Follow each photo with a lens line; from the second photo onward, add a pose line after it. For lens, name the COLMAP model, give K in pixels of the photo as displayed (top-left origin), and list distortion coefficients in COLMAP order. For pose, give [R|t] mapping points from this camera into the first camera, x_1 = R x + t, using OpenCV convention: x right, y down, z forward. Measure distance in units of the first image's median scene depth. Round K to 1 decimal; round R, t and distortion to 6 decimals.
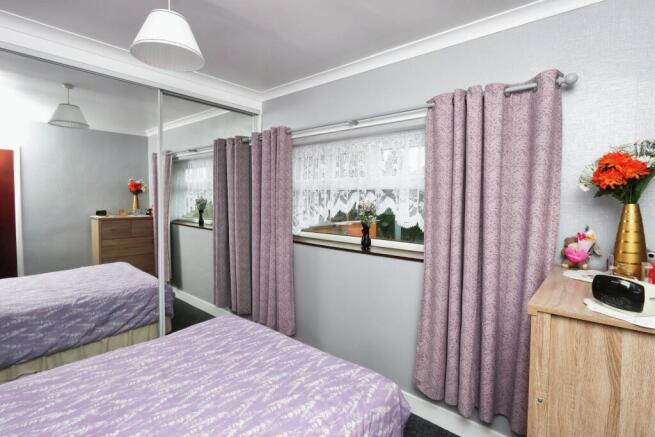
lens RADIAL K [[316.0, 0, 325.8], [0, 316.0, 214.6], [0, 0, 1]] dist [-0.021016, 0.002225]
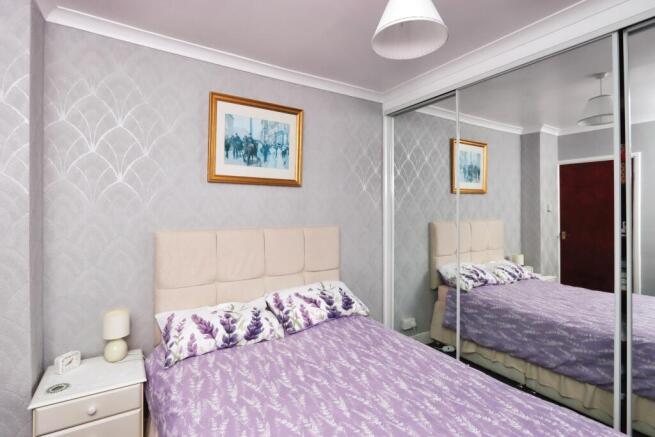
lens RADIAL K [[316.0, 0, 325.8], [0, 316.0, 214.9], [0, 0, 1]] dist [-0.021016, 0.002225]
pose [[-0.311116, 0.002343, -0.950369, 0.267299], [-0.060612, 0.997912, 0.022302, -0.003024], [0.948437, 0.064542, -0.310325, 0.679605]]
